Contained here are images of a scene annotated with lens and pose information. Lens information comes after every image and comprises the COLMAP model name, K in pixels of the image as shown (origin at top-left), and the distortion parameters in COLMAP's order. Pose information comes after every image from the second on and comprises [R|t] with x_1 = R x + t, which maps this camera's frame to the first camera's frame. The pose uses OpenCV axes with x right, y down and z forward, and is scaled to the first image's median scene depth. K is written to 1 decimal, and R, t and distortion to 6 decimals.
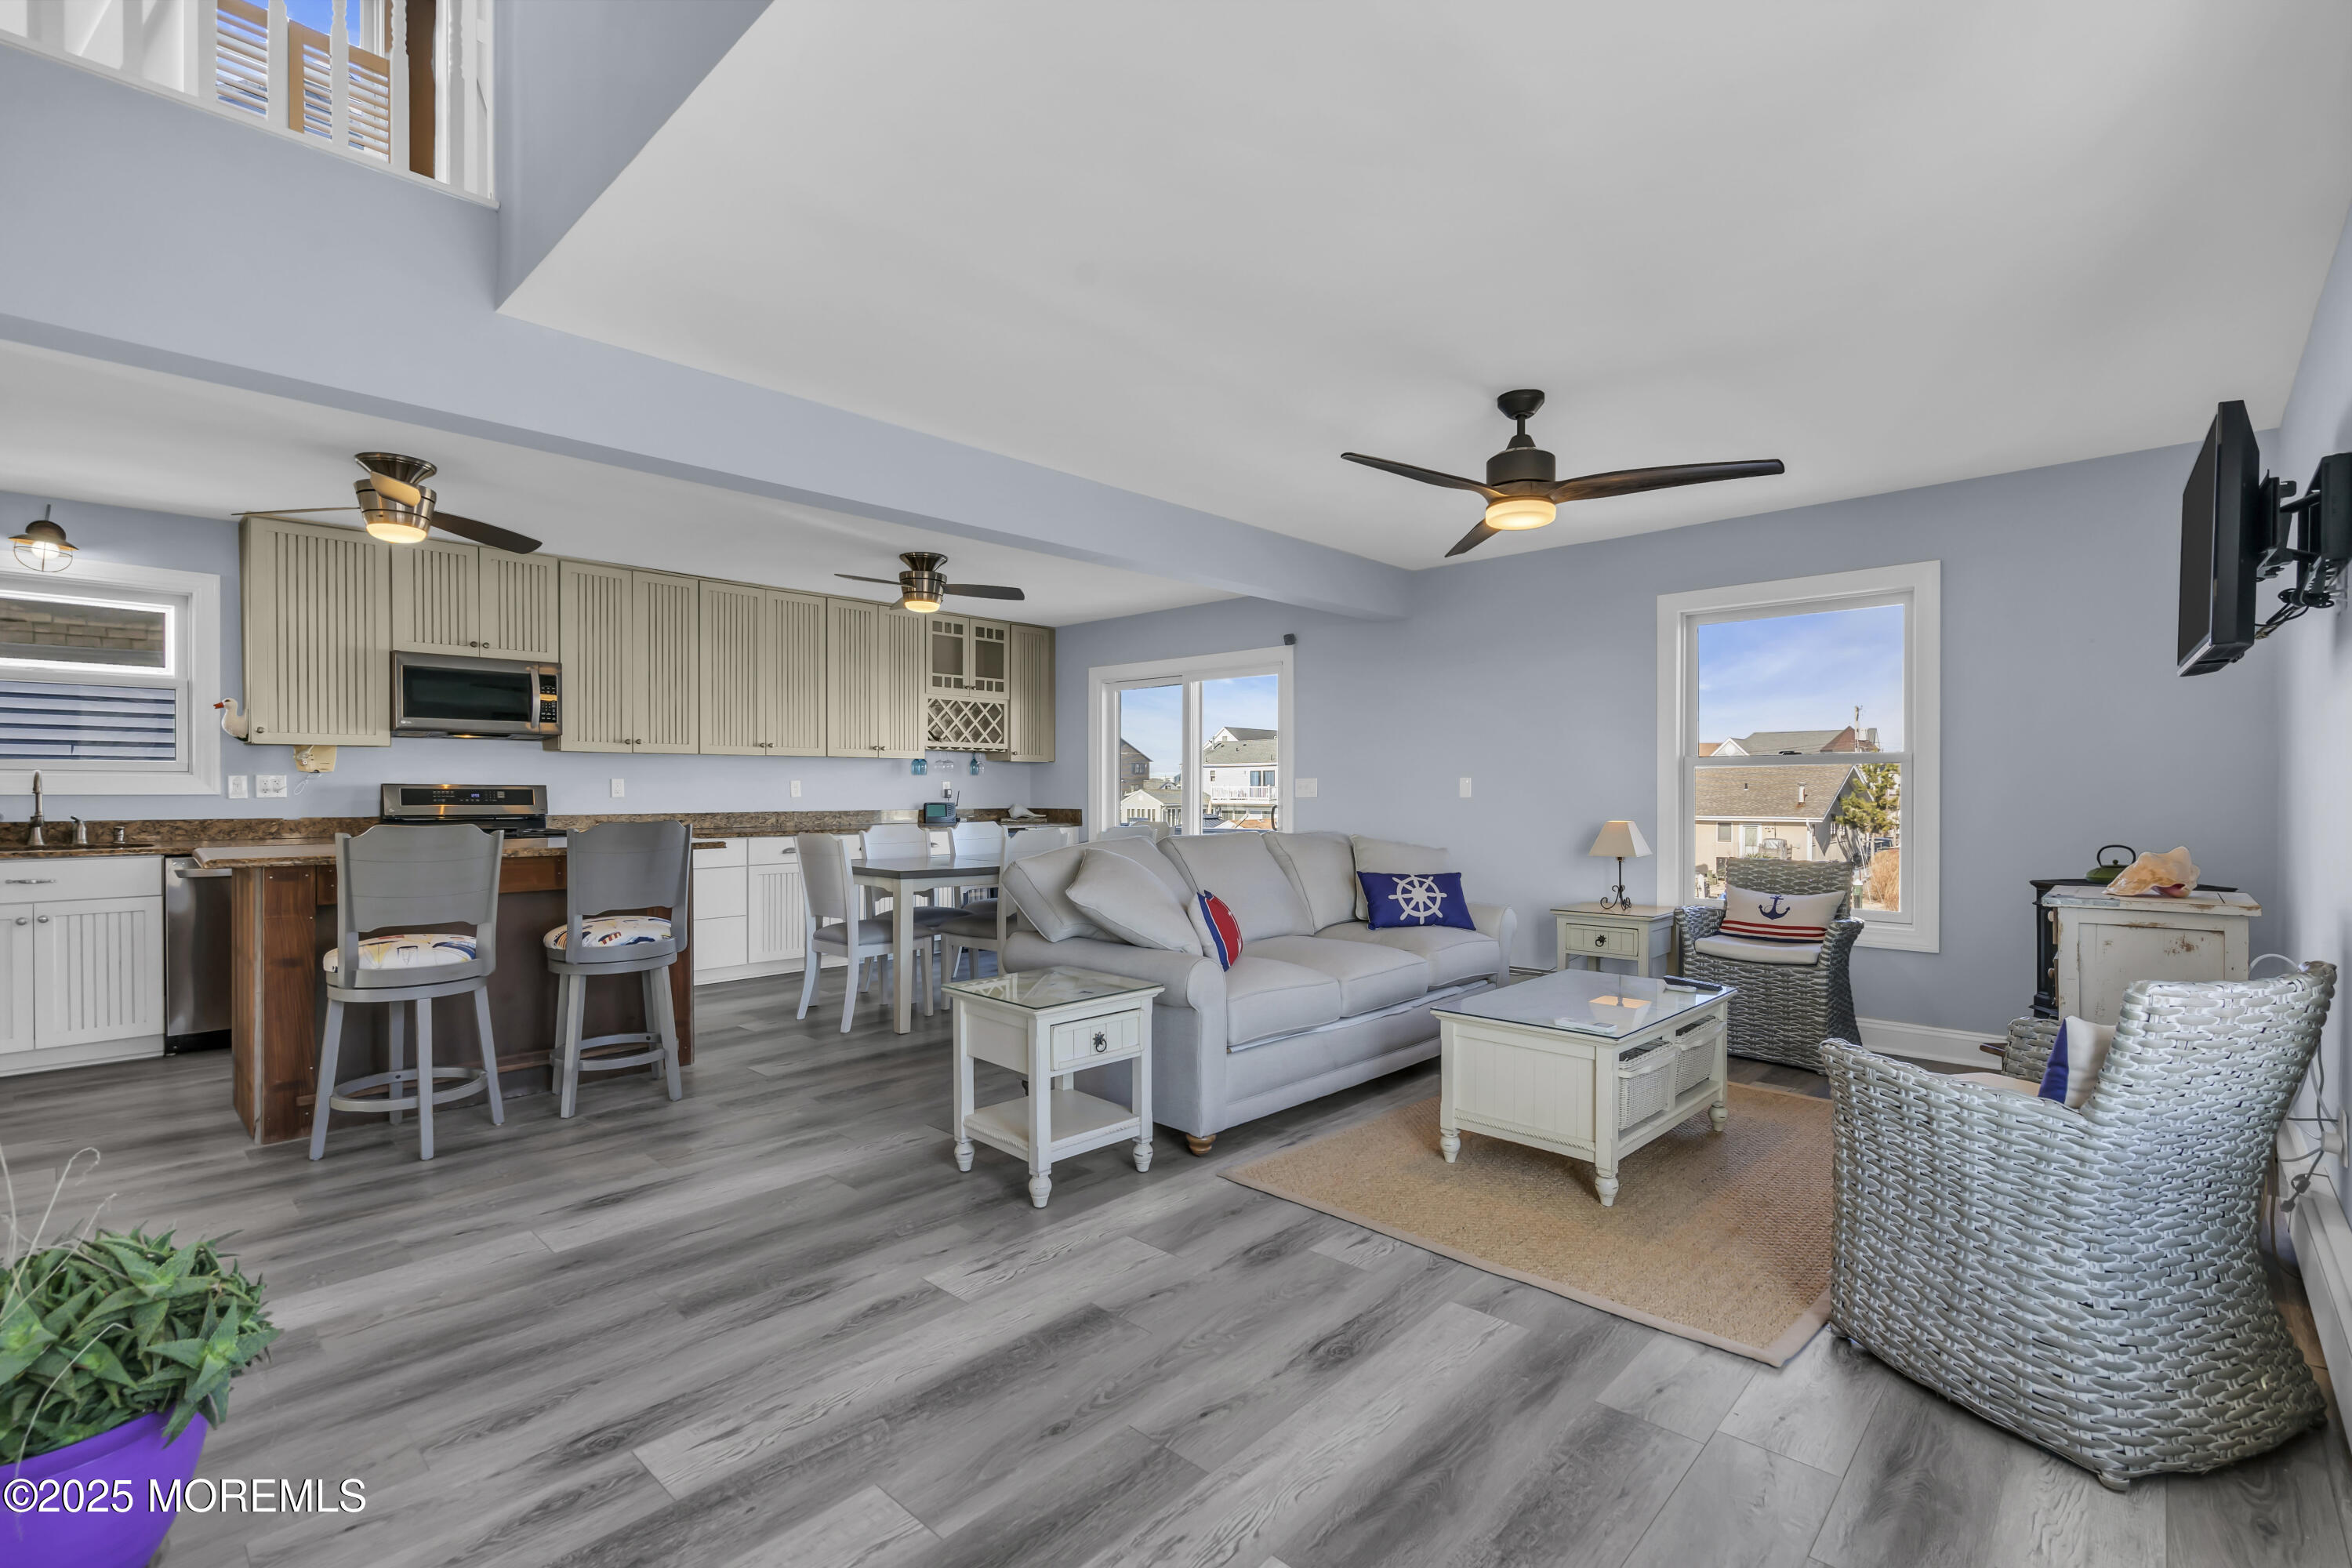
lens RADIAL K [[1059.9, 0, 1179.1], [0, 1059.9, 796.2], [0, 0, 1]] dist [-0.003852, 0.000649]
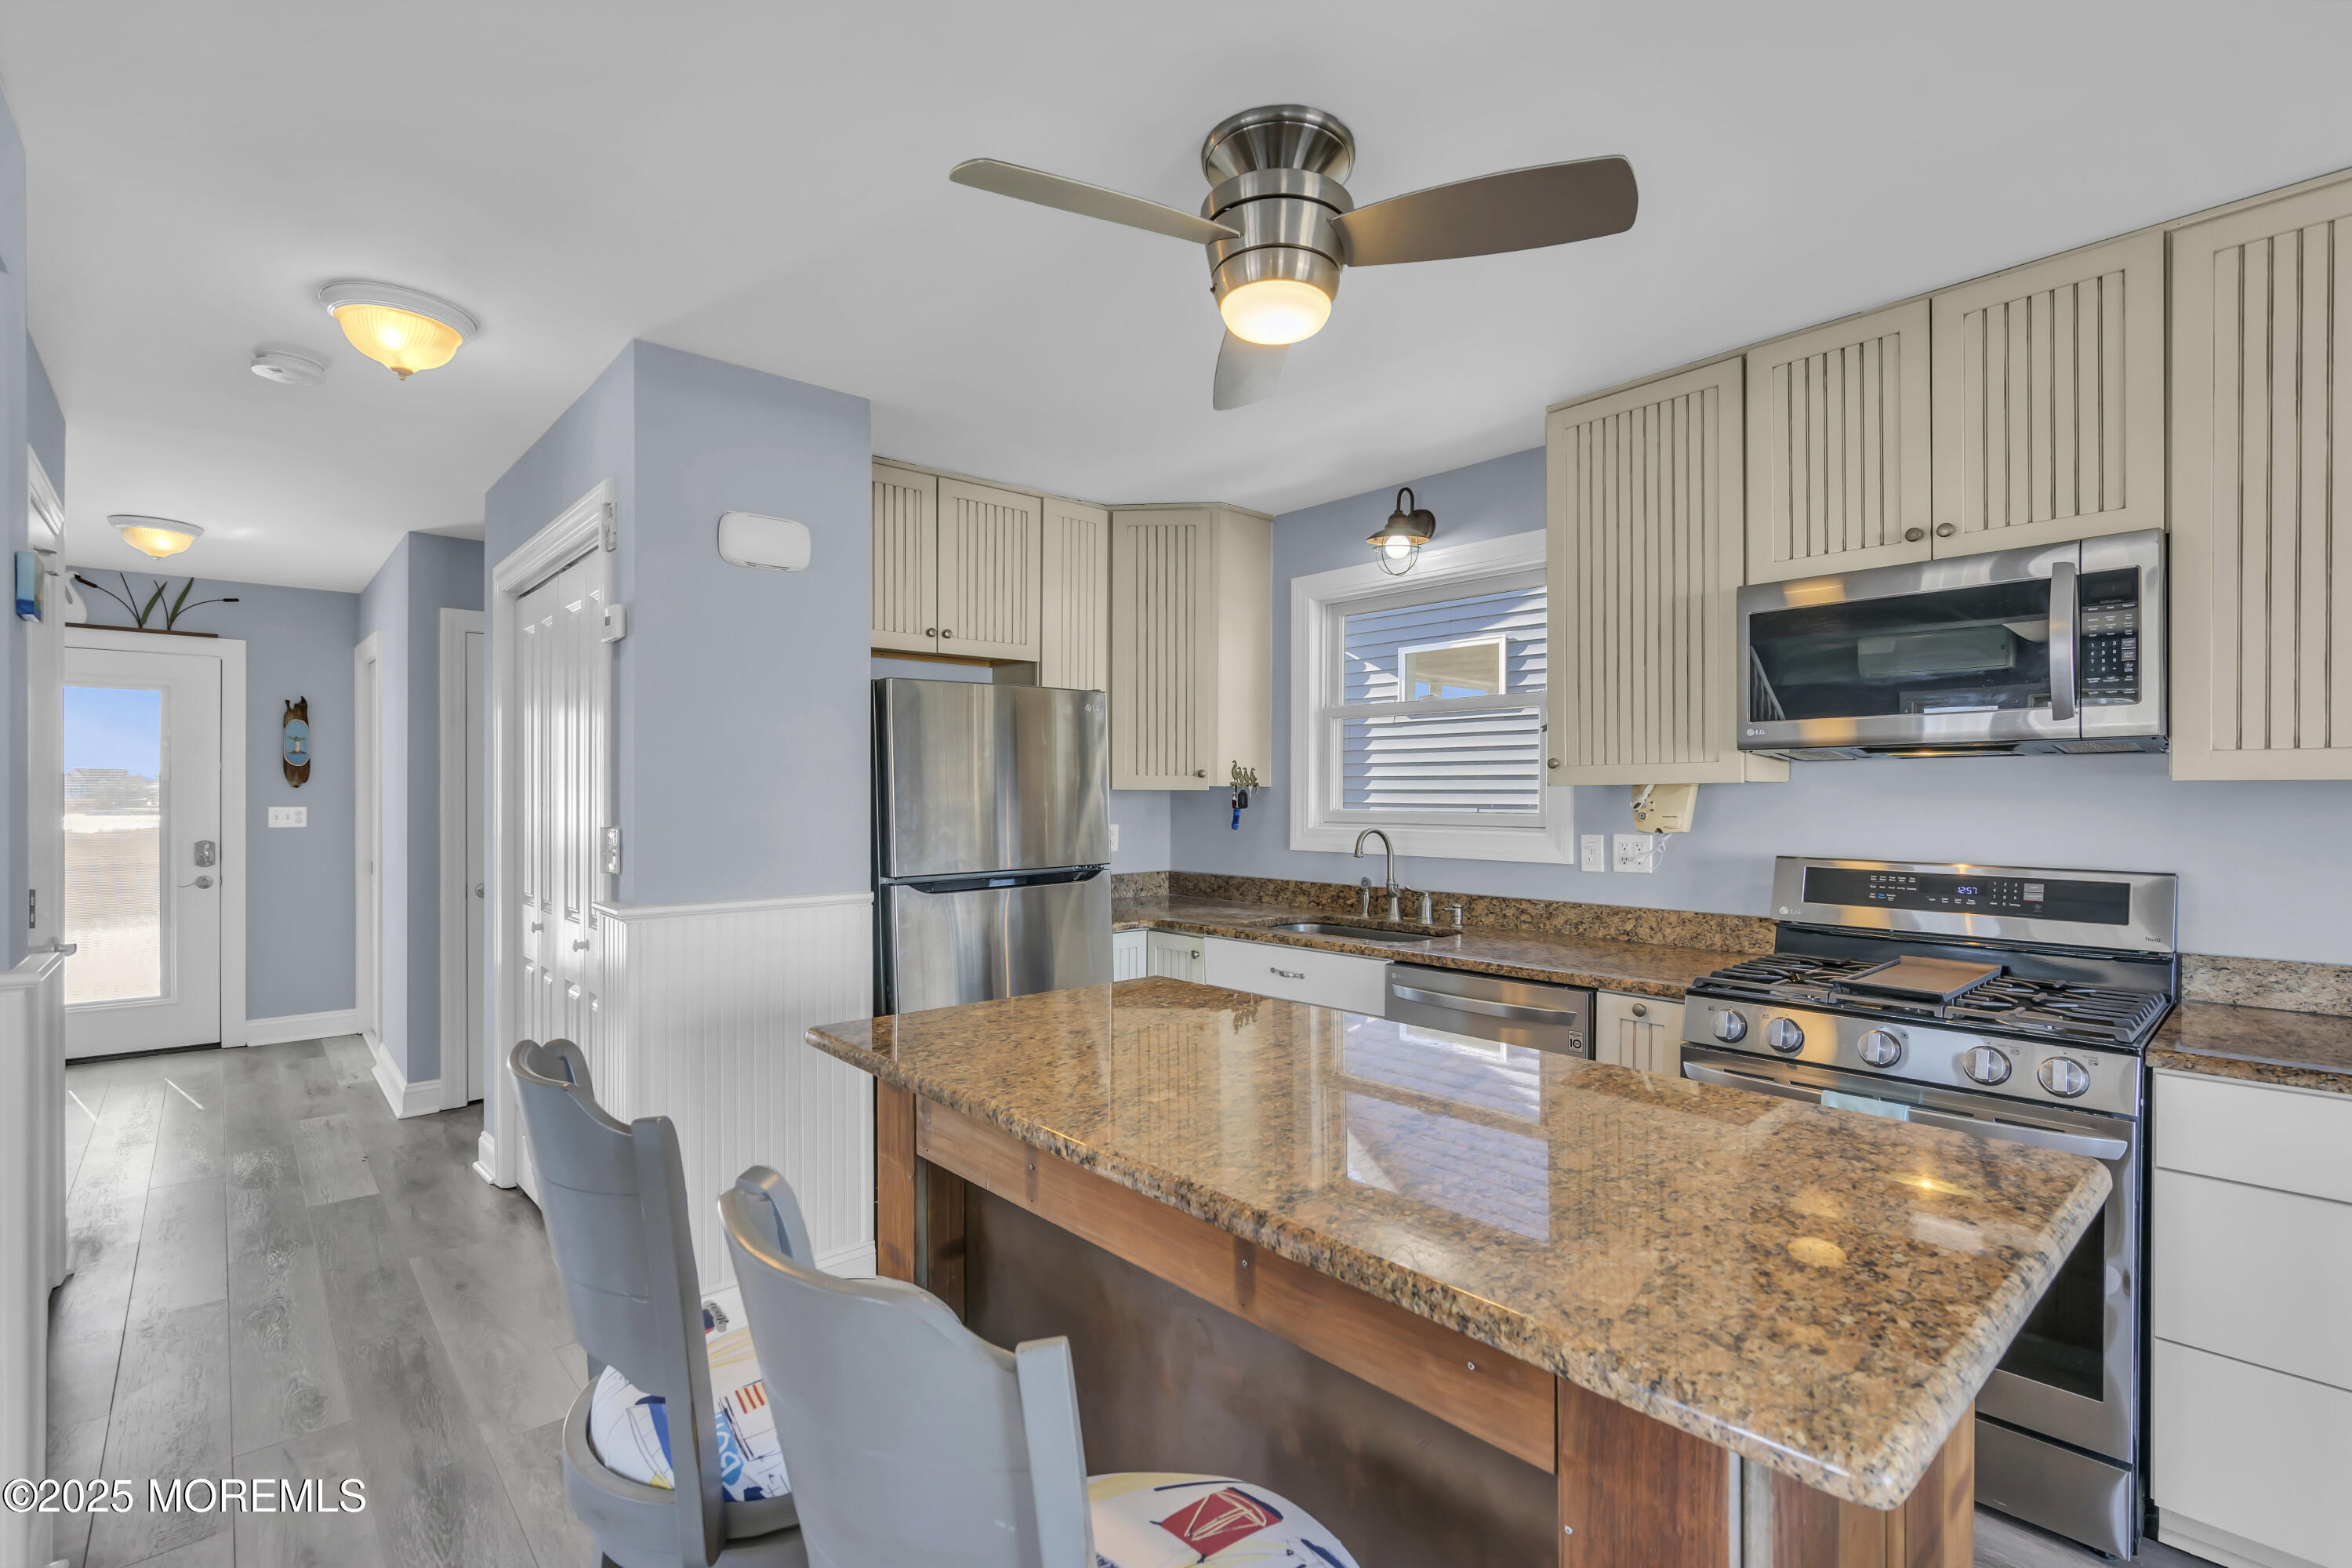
lens RADIAL K [[1055.1, 0, 1184.0], [0, 1055.1, 797.4], [0, 0, 1]] dist [-0.005132, 0.000593]
pose [[-0.075811, -0.000247, -0.997122, -0.212832], [-0.007186, 0.999974, 0.000299, -0.034761], [0.997096, 0.007188, -0.075811, 0.696190]]
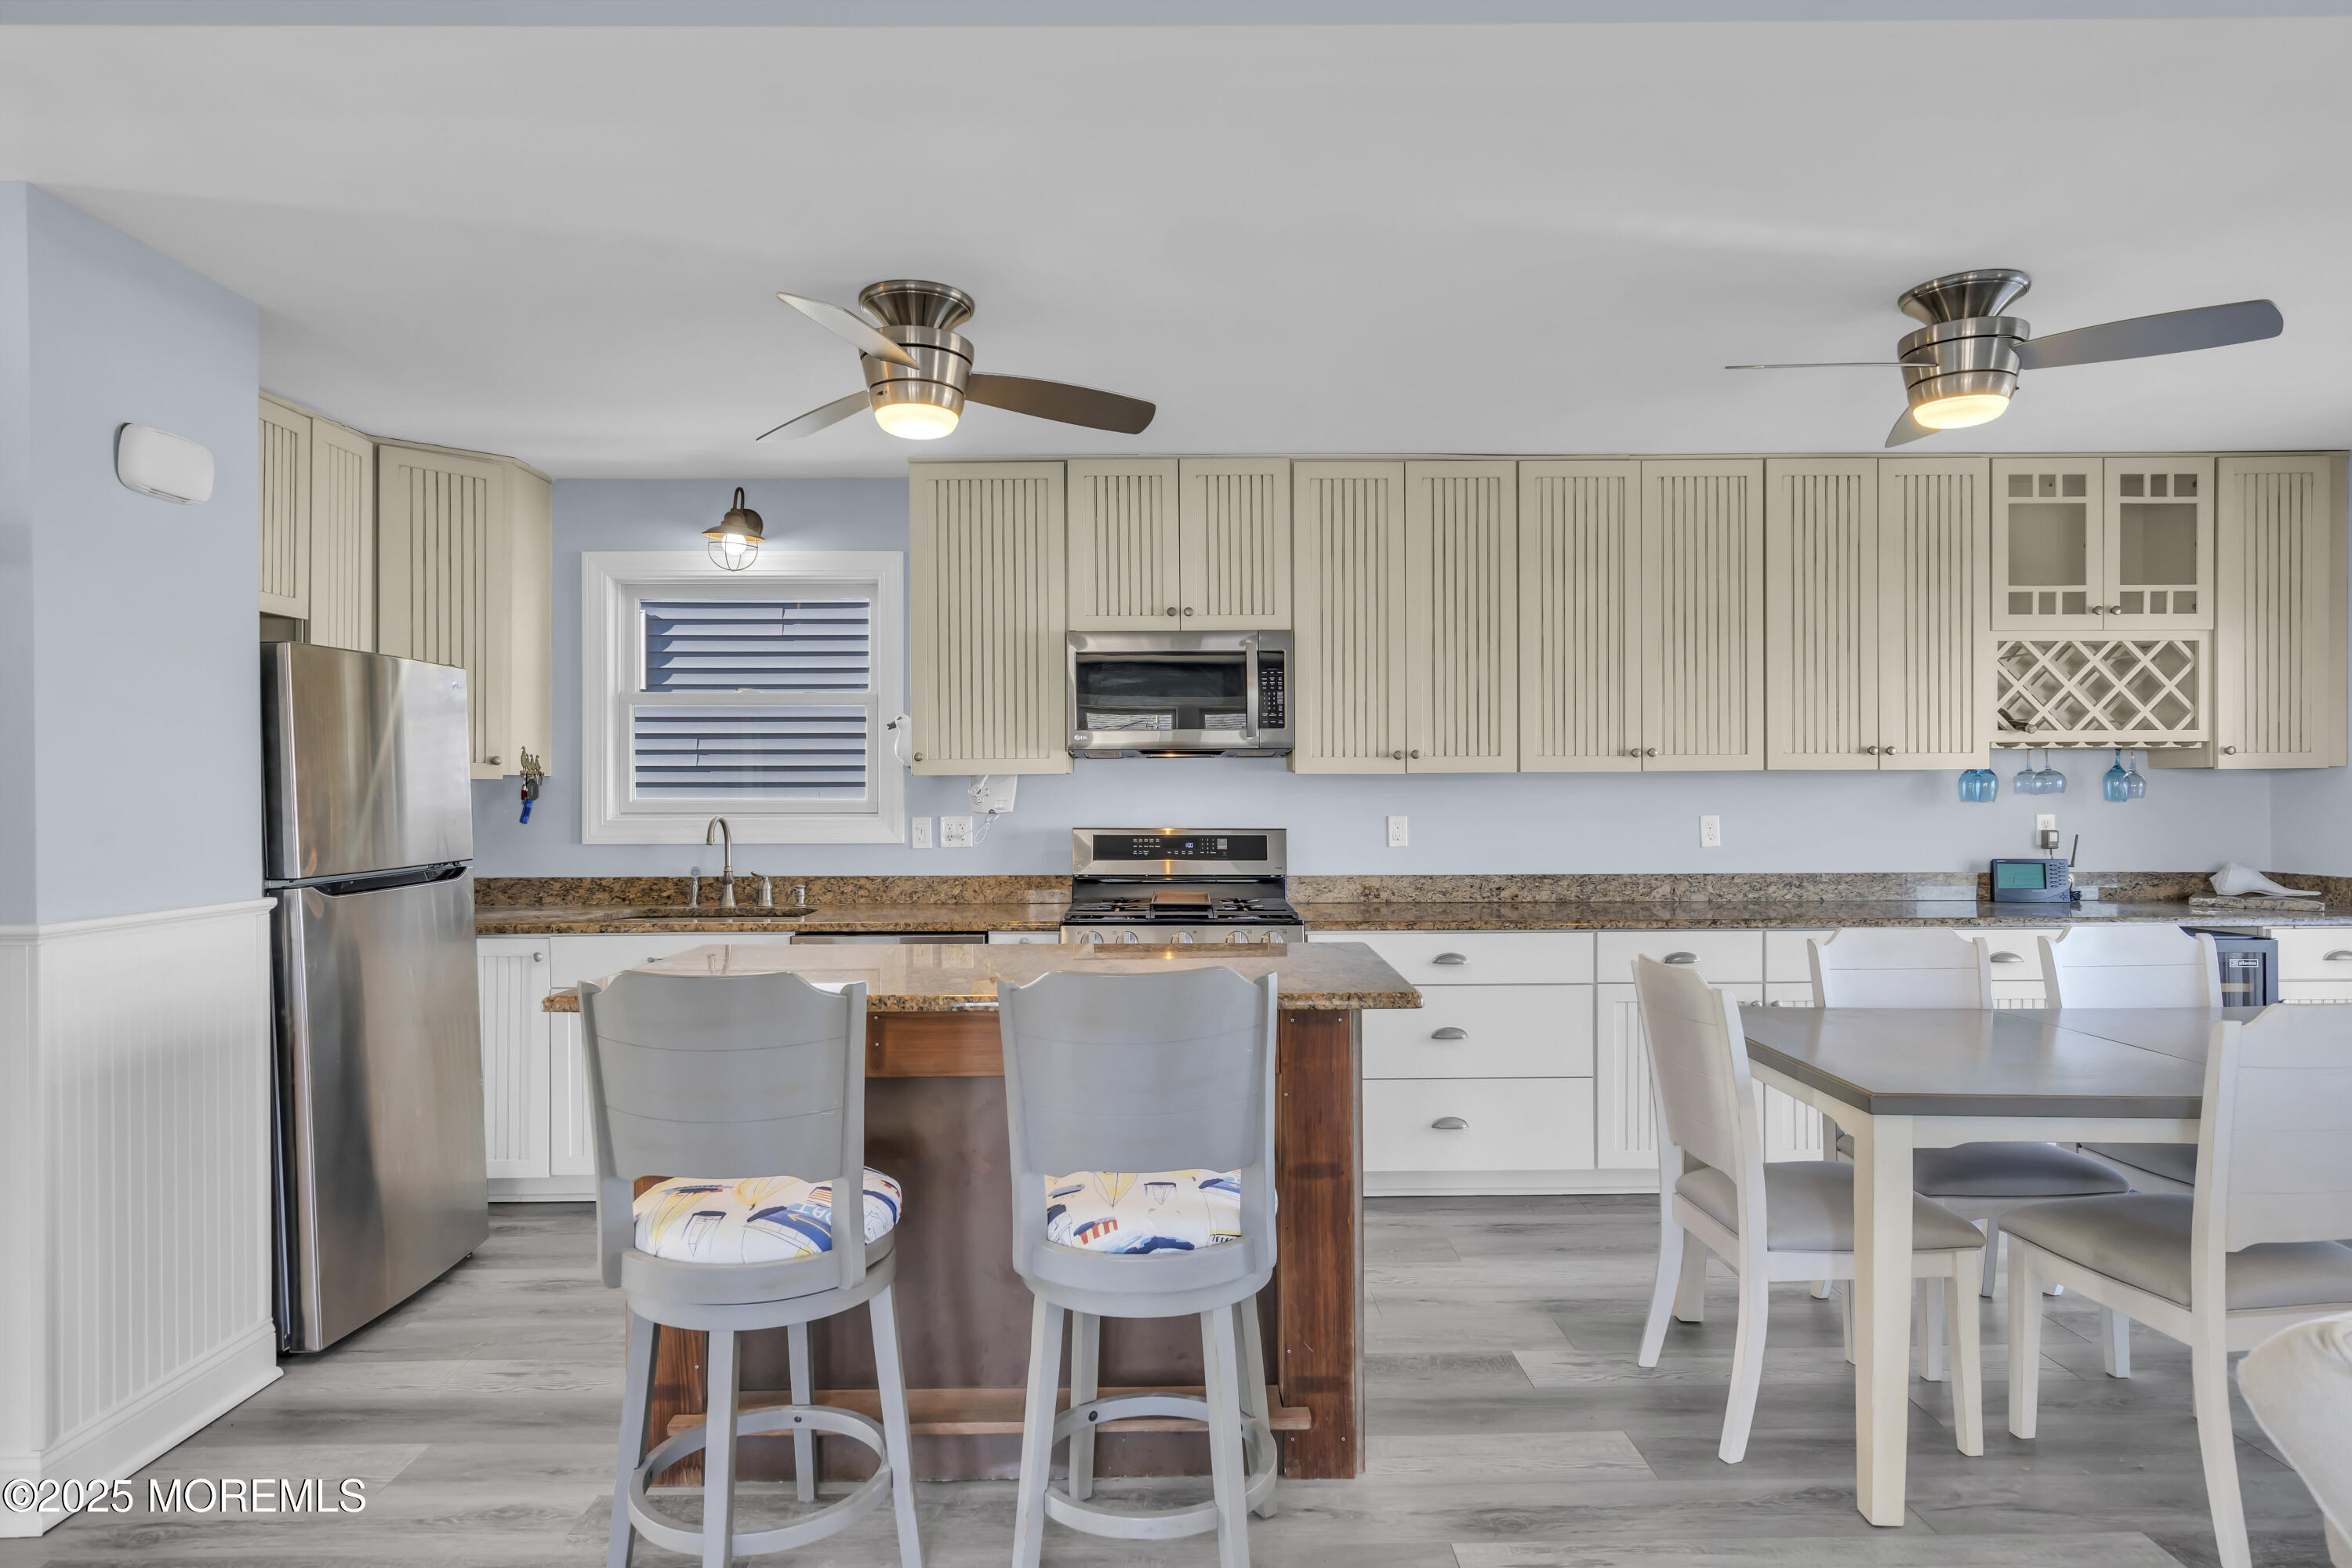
lens RADIAL K [[1321.5, 0, 1171.2], [0, 1321.5, 796.1], [0, 0, 1]] dist [0.005548, 0.000440]
pose [[0.687037, -0.002148, -0.726619, -0.078765], [0.000183, 0.999996, -0.002783, -0.027762], [0.726622, 0.001779, 0.687035, 0.420788]]
